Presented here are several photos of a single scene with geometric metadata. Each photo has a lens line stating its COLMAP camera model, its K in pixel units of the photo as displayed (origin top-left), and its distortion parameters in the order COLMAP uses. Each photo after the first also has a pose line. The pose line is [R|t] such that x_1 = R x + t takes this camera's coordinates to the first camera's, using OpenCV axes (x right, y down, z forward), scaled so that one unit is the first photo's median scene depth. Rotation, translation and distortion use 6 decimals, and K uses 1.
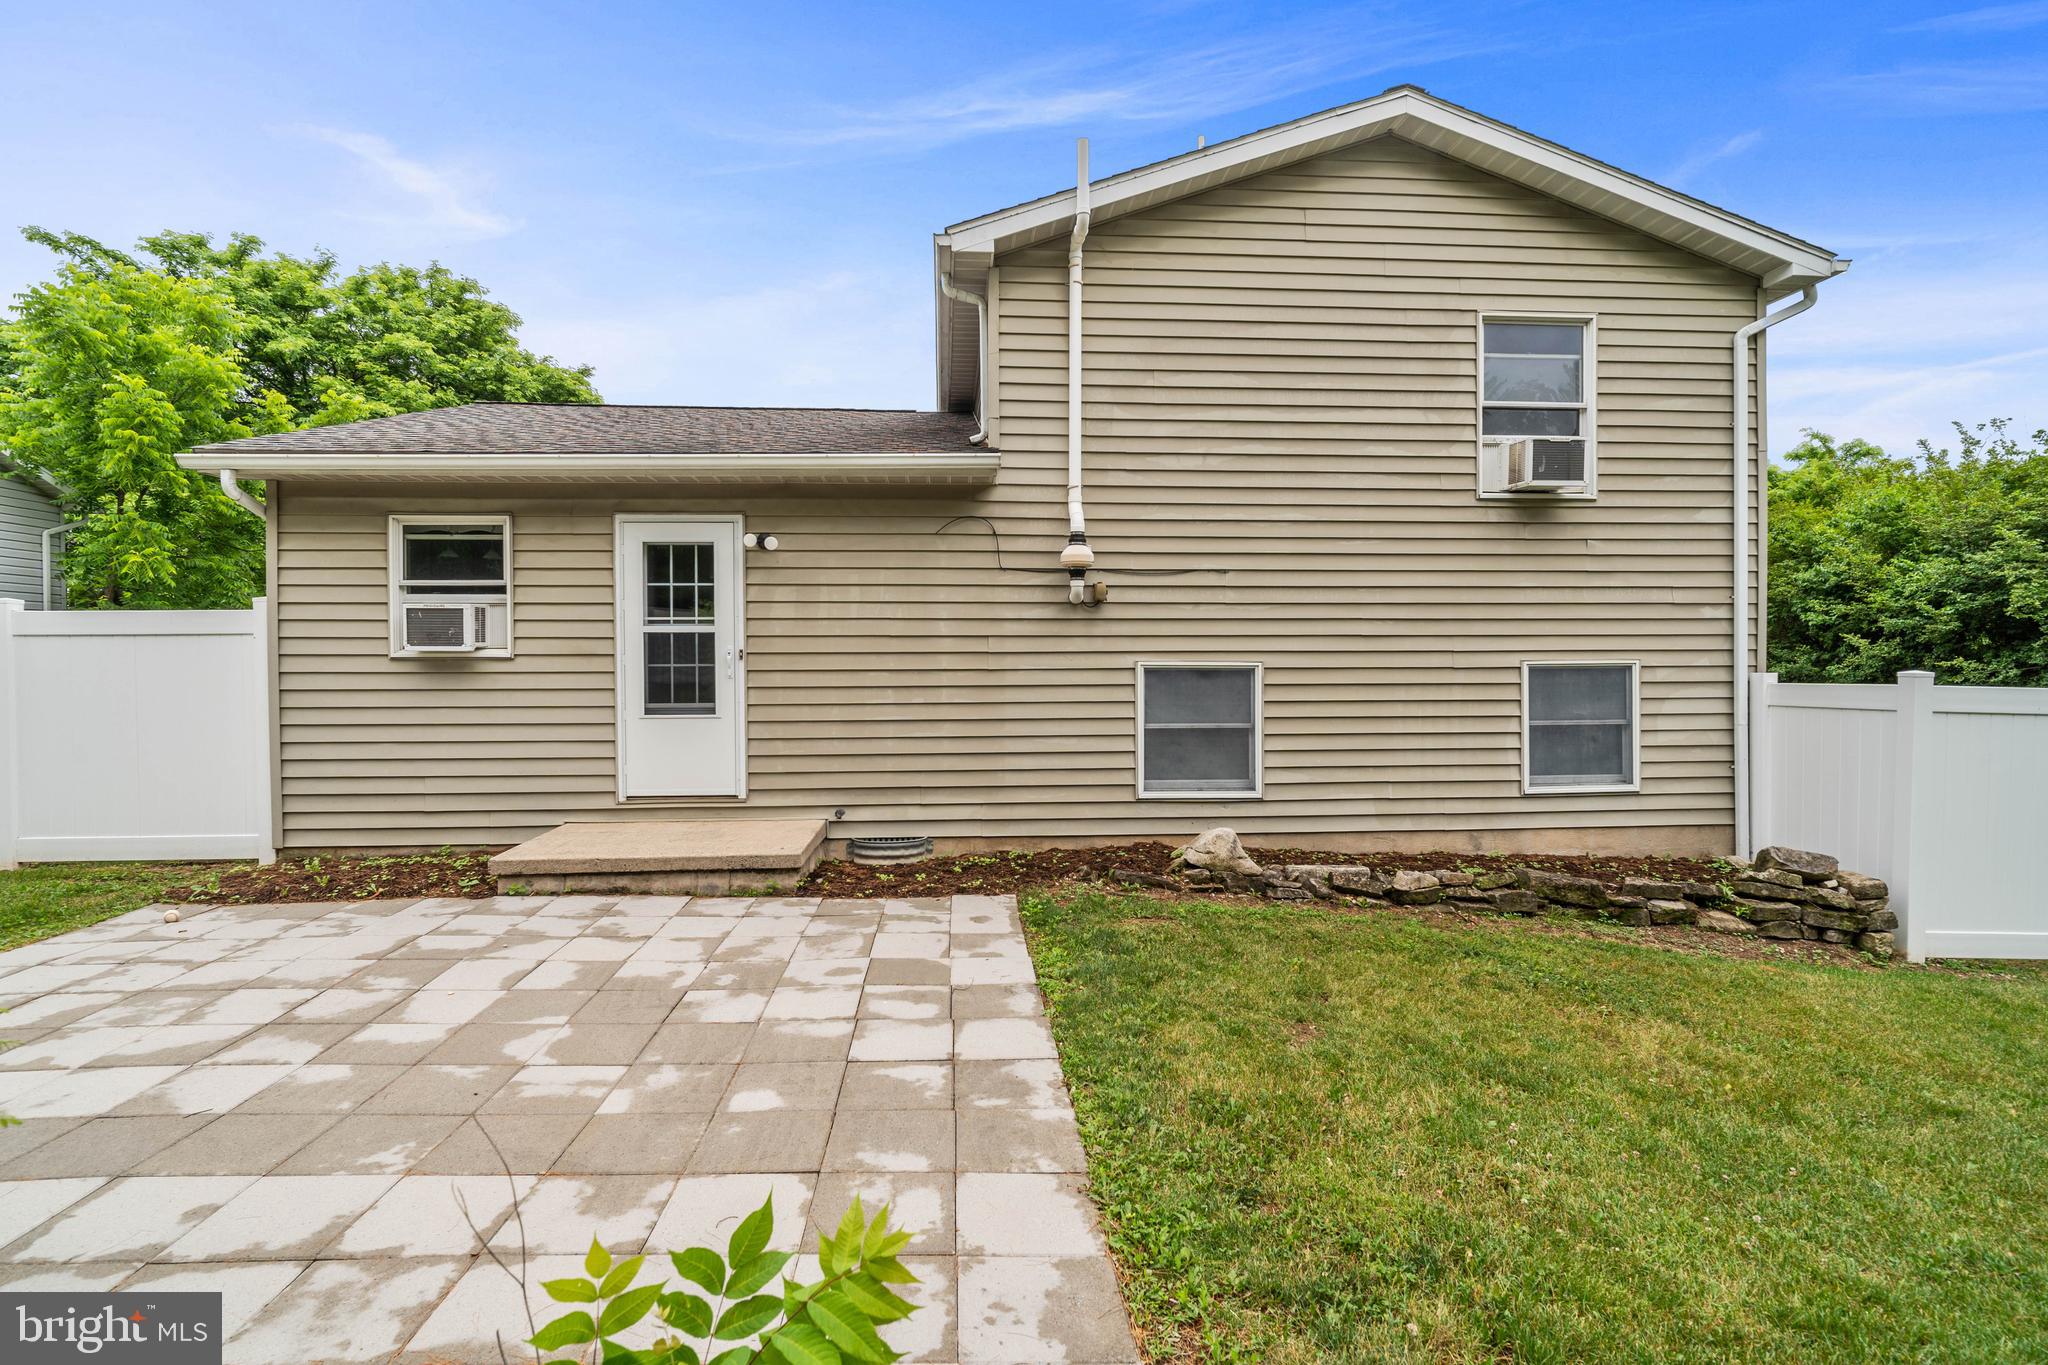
lens RADIAL K [[961.6, 0, 983.5], [0, 961.6, 681.6], [0, 0, 1]] dist [-0.011202, 0.003179]
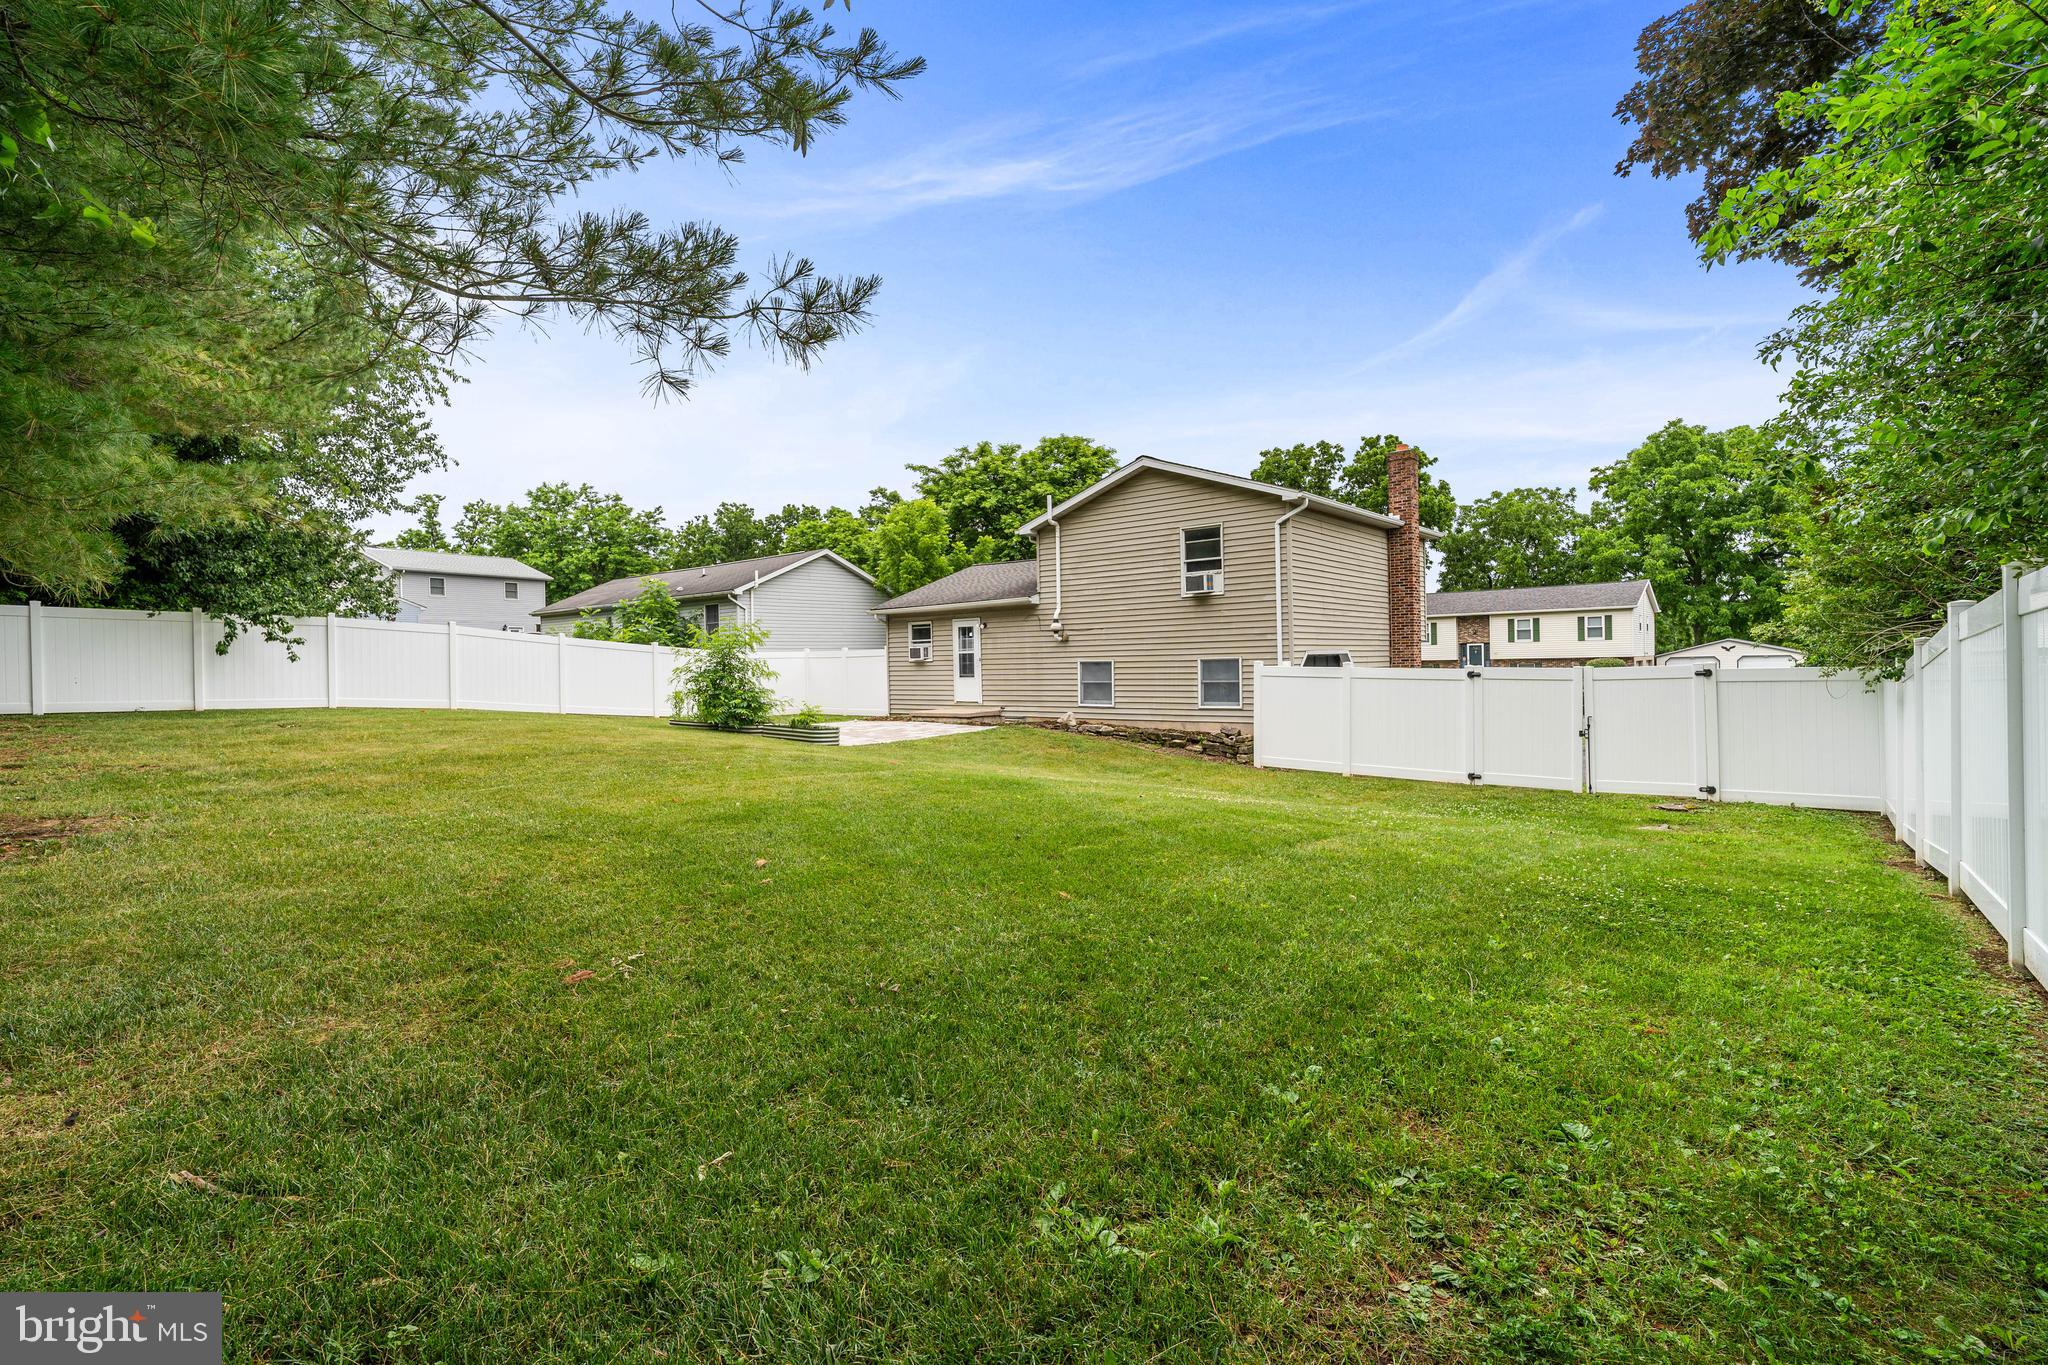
lens RADIAL K [[961.6, 0, 991.9], [0, 961.6, 678.5], [0, 0, 1]] dist [-0.011202, 0.003179]
pose [[0.708353, 0.000504, -0.705859, 2.102978], [0.009370, 0.999905, 0.010117, 0.004119], [0.705797, -0.013780, 0.708281, -1.319119]]
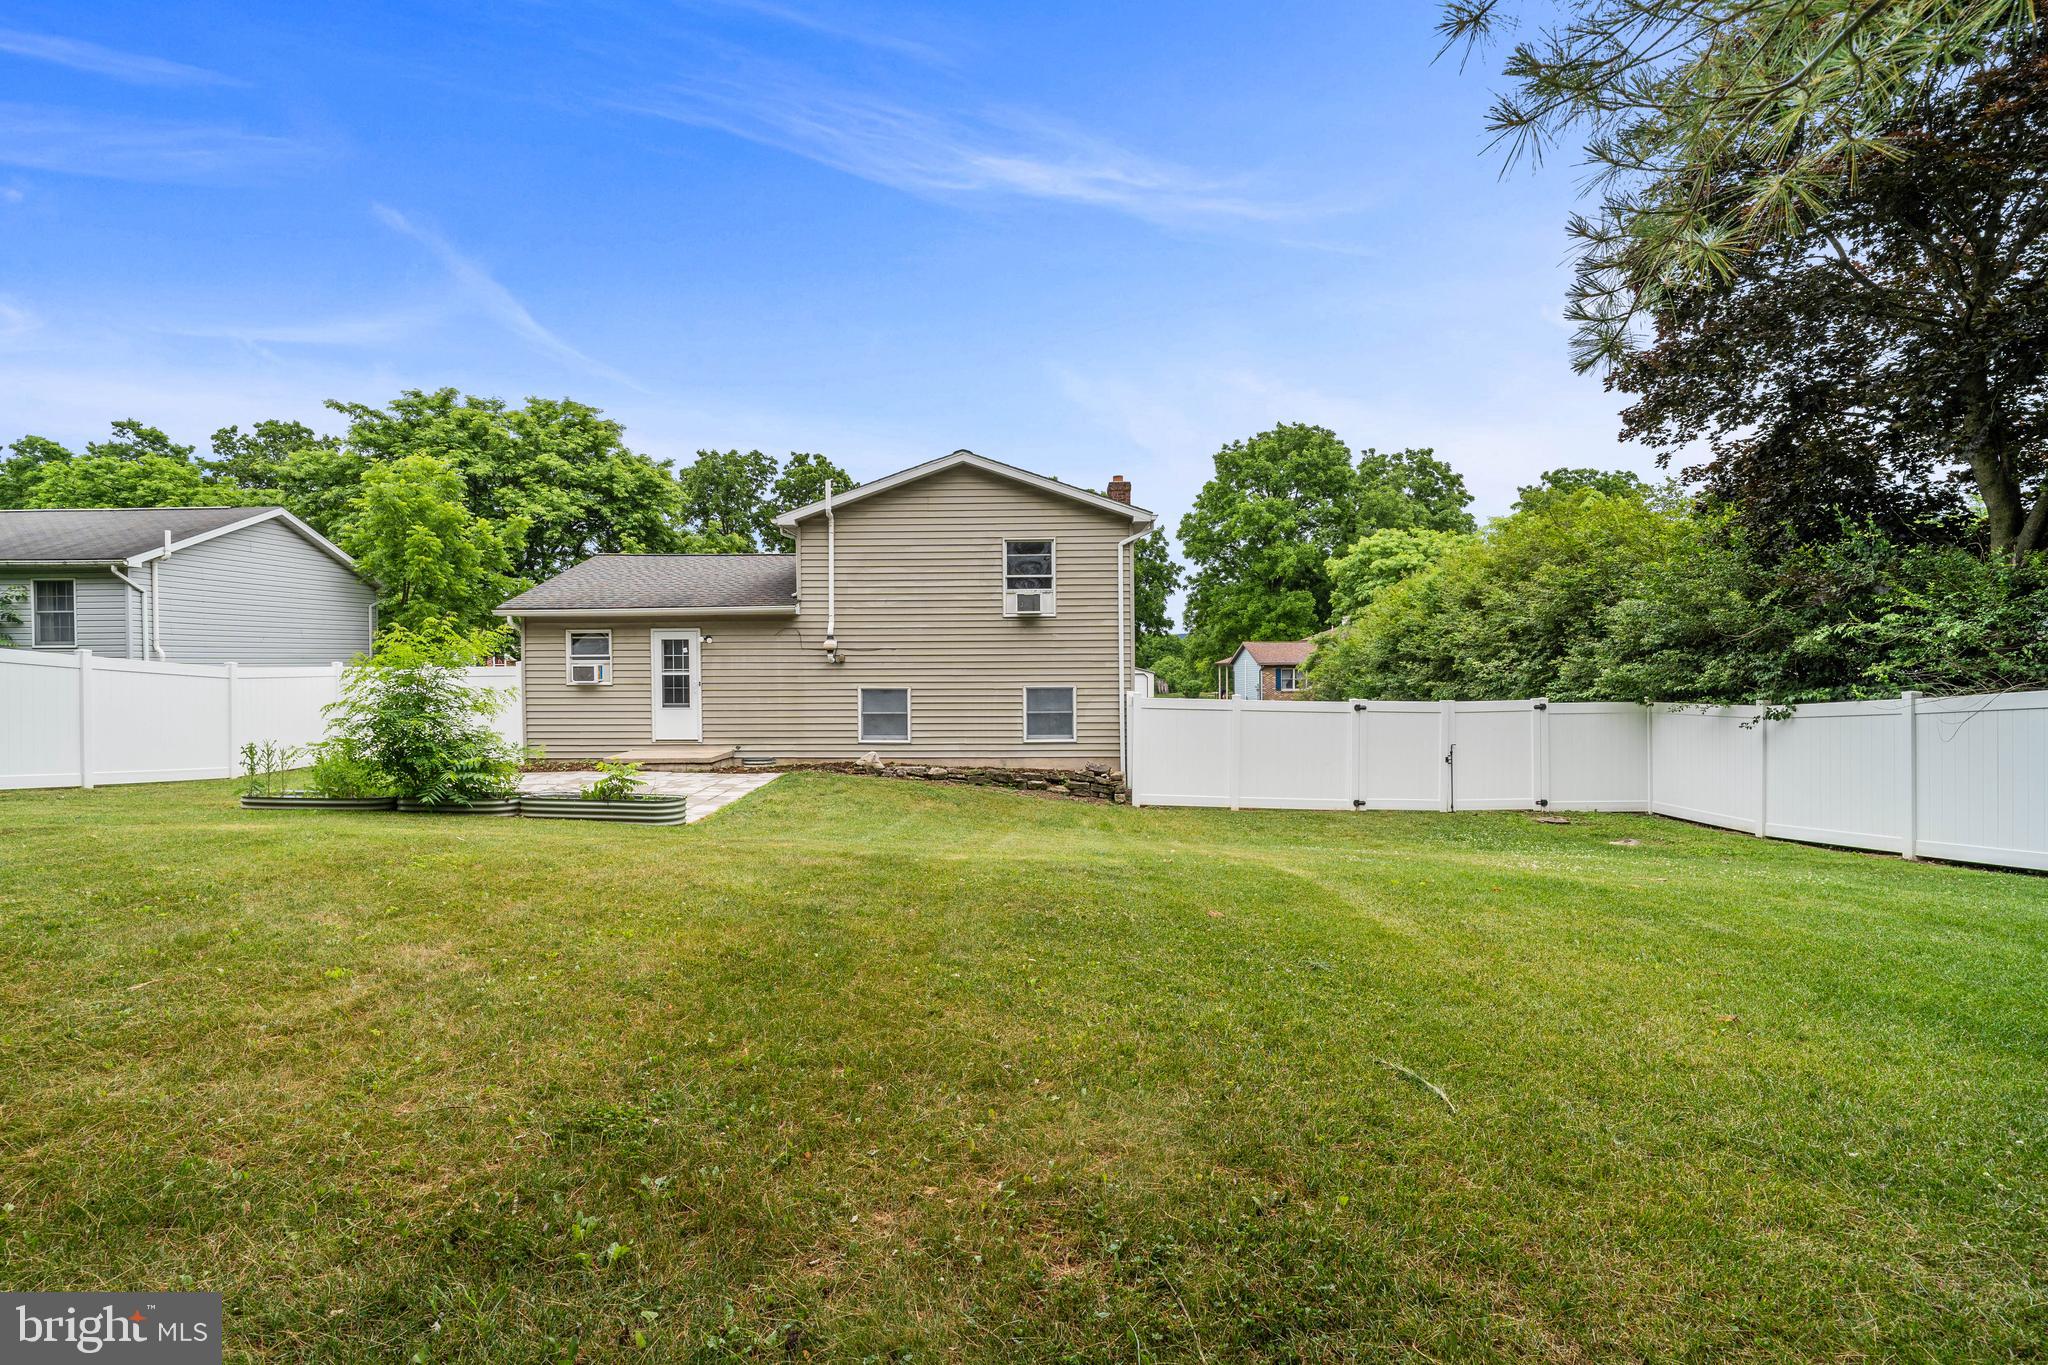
lens RADIAL K [[961.6, 0, 985.3], [0, 961.6, 682.1], [0, 0, 1]] dist [-0.011202, 0.003179]
pose [[0.995107, -0.000115, -0.098803, 0.729057], [0.001121, 0.999948, 0.010123, -0.056301], [0.098796, -0.010184, 0.995056, -1.405329]]
